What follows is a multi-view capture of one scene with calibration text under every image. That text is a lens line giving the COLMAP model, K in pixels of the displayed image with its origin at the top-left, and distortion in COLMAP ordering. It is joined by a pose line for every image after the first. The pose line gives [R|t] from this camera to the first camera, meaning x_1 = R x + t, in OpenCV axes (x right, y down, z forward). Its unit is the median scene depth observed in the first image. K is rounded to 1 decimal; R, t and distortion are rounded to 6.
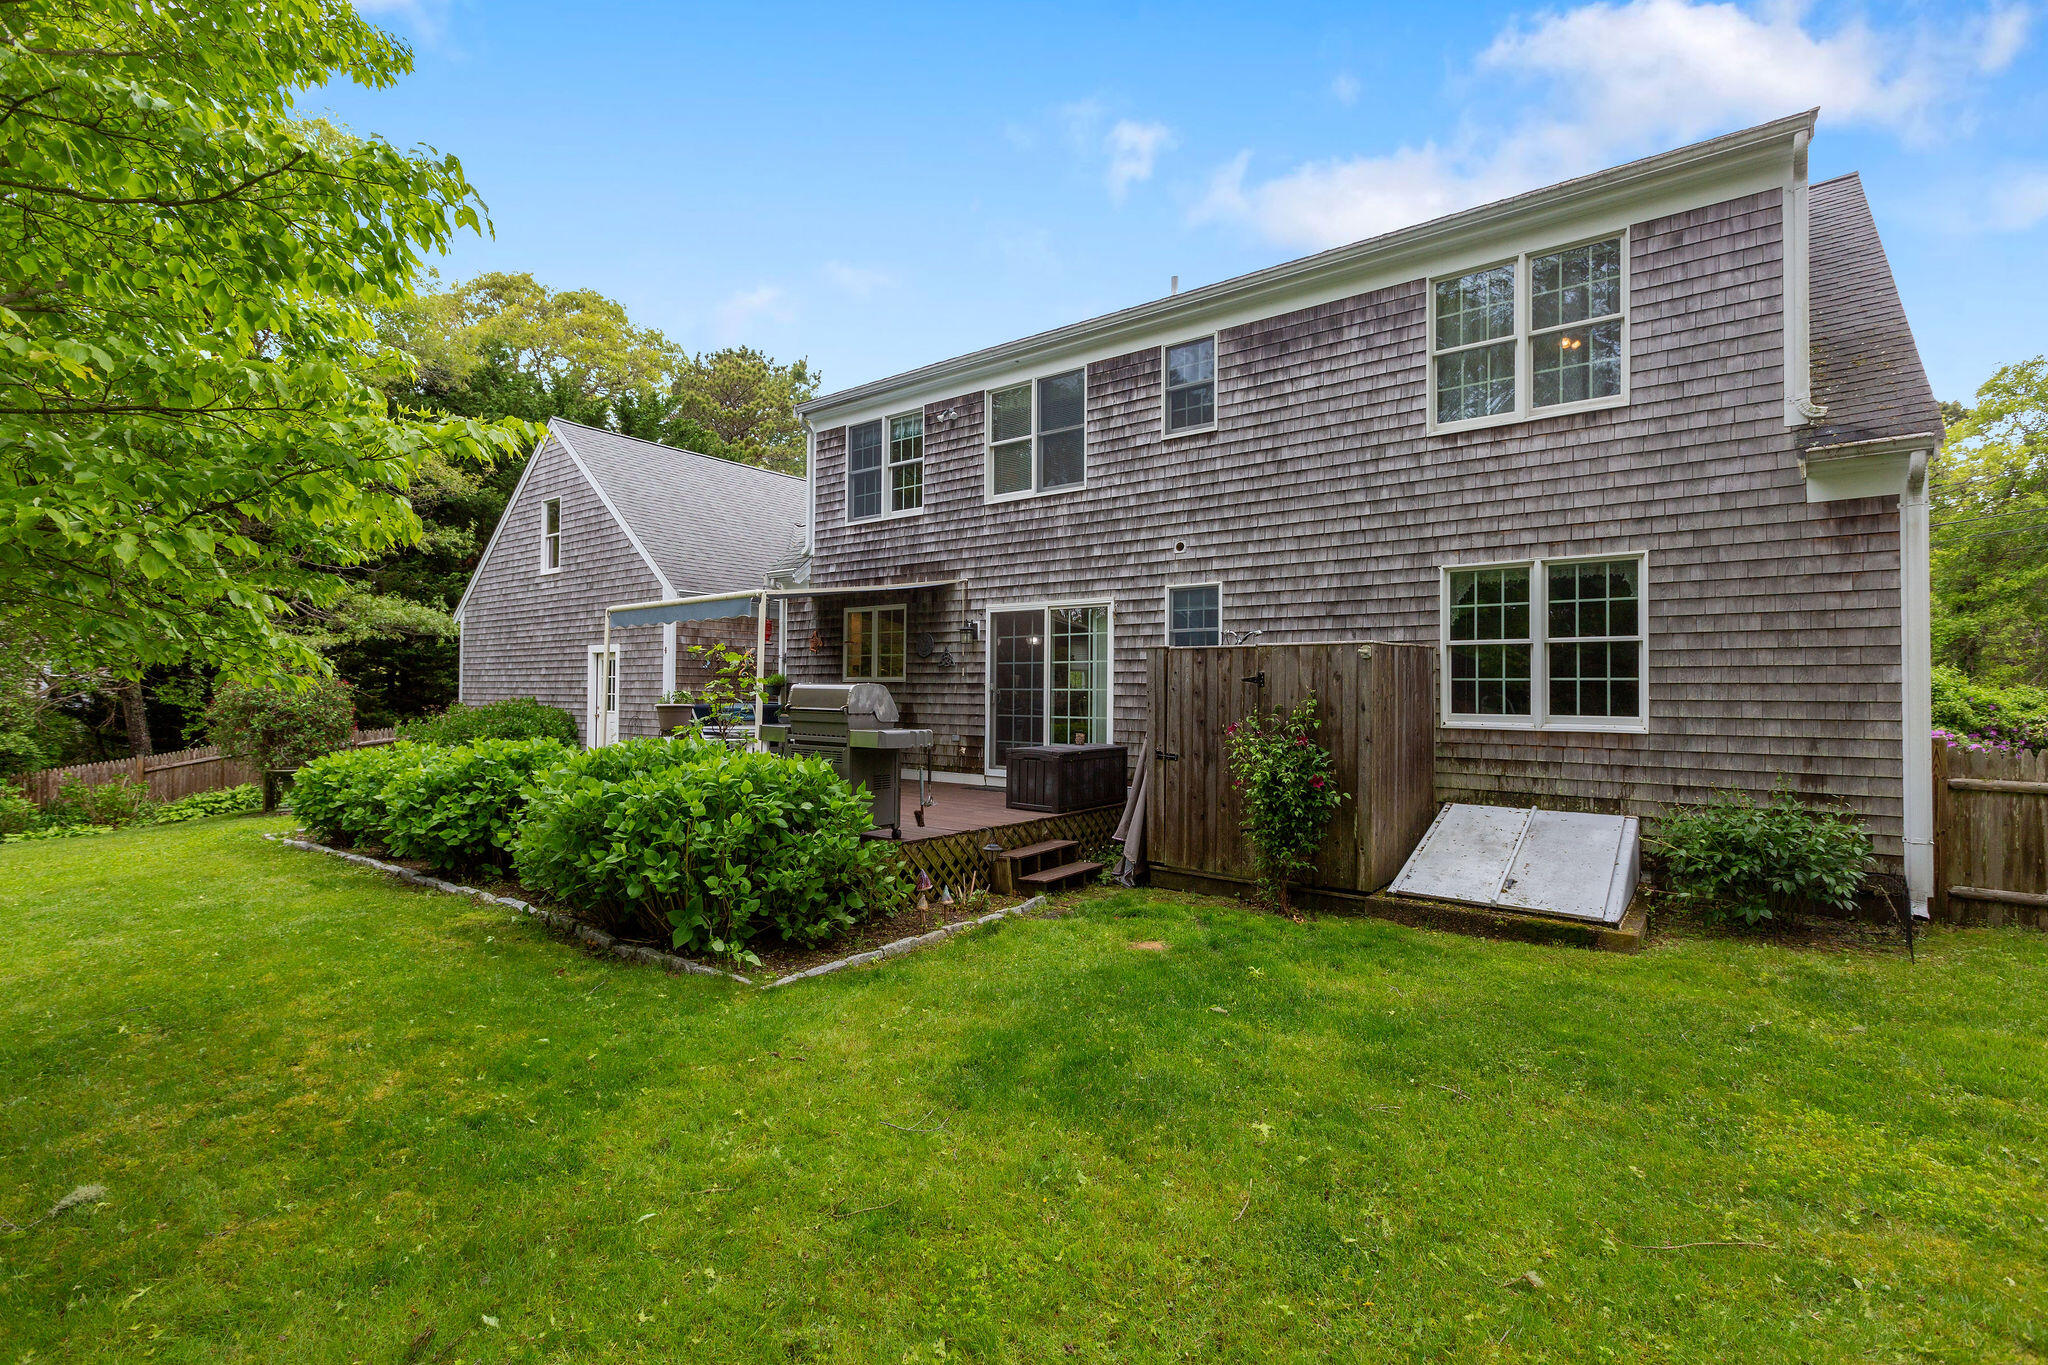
lens RADIAL K [[921.8, 0, 1036.6], [0, 921.8, 681.5], [0, 0, 1]] dist [0.000019, 0.000635]
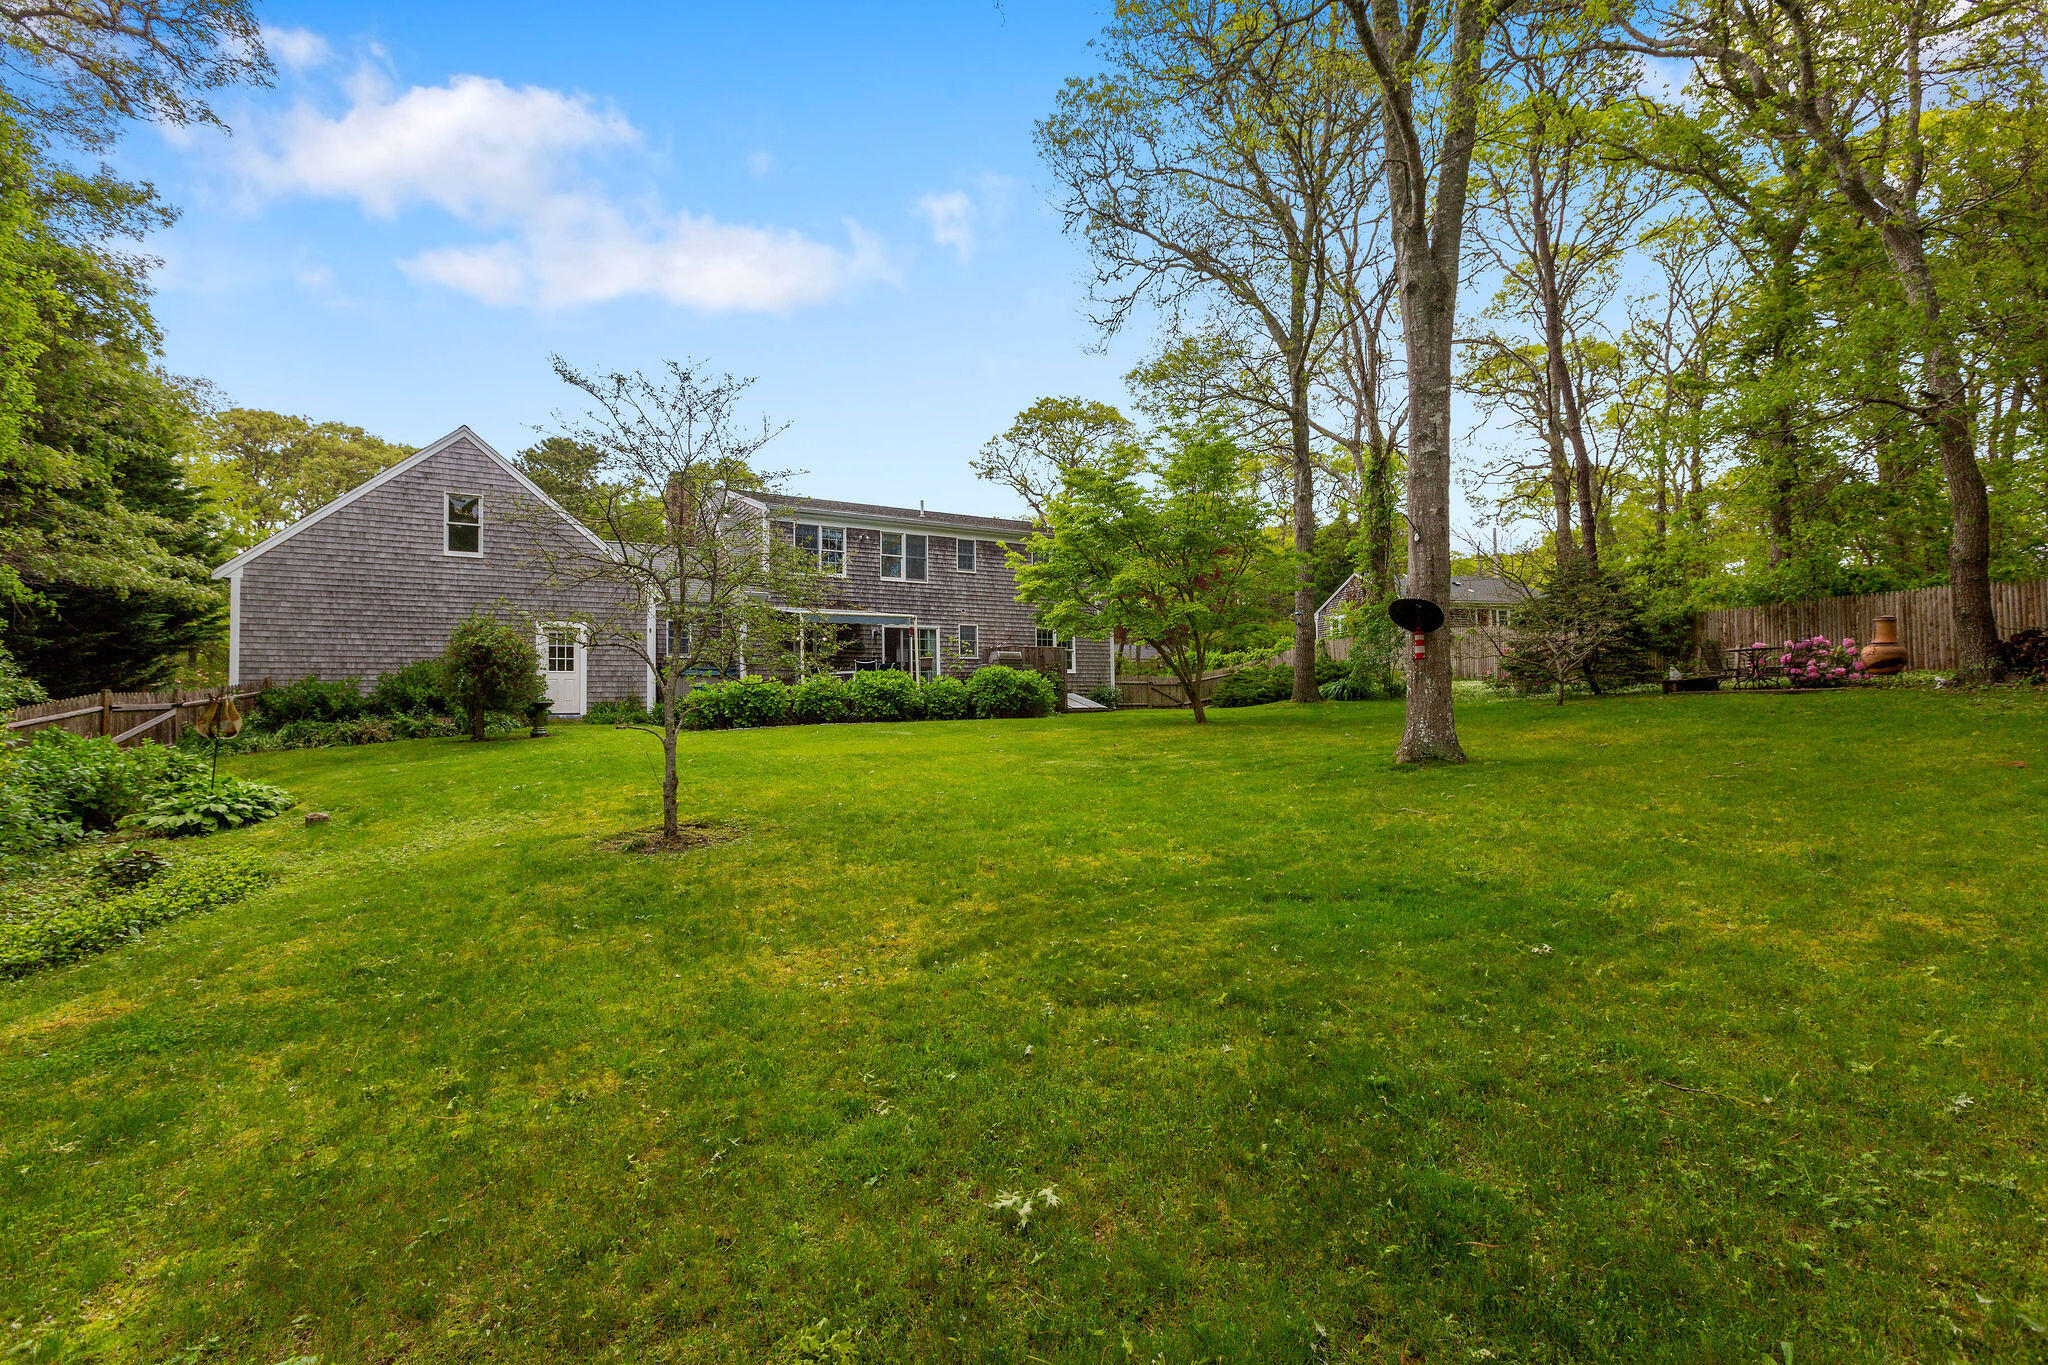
lens RADIAL K [[921.8, 0, 1036.6], [0, 921.8, 681.5], [0, 0, 1]] dist [0.000019, 0.000635]
pose [[0.333054, 0.016356, 0.942766, -2.269313], [0.009743, 0.999736, -0.020786, 0.123217], [-0.942857, 0.016108, 0.332807, -0.145226]]
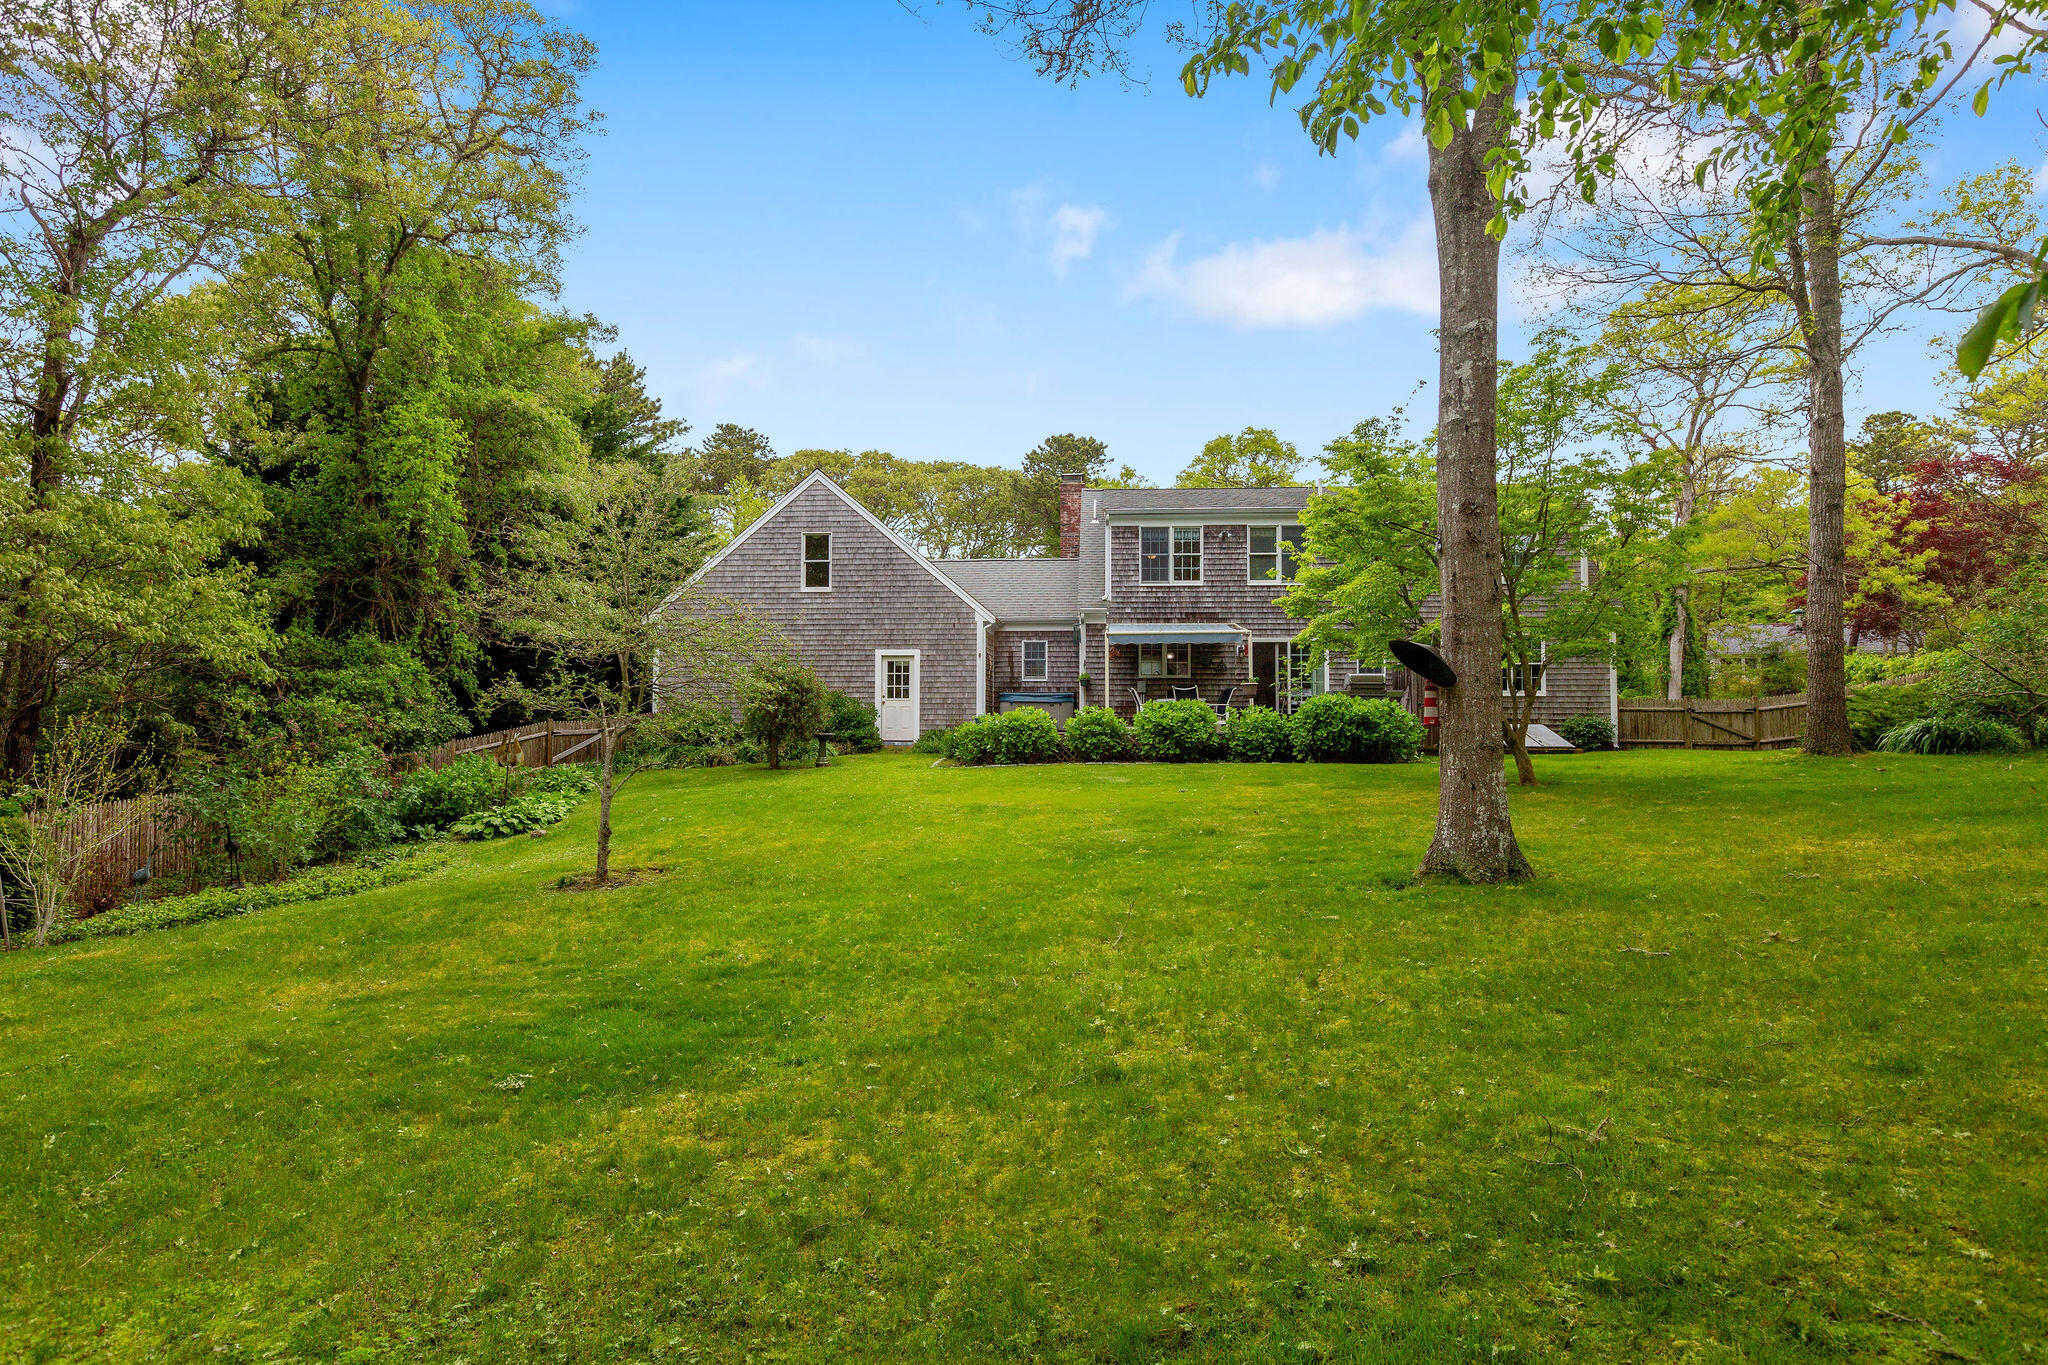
lens RADIAL K [[1156.7, 0, 1024.0], [0, 1156.7, 682.5], [0, 0, 1]] dist [0.003642, 0.000280]
pose [[0.827427, 0.014257, 0.561392, -1.915285], [-0.002139, 0.999750, -0.022238, 0.068326], [-0.561569, 0.017200, 0.827251, -0.768334]]
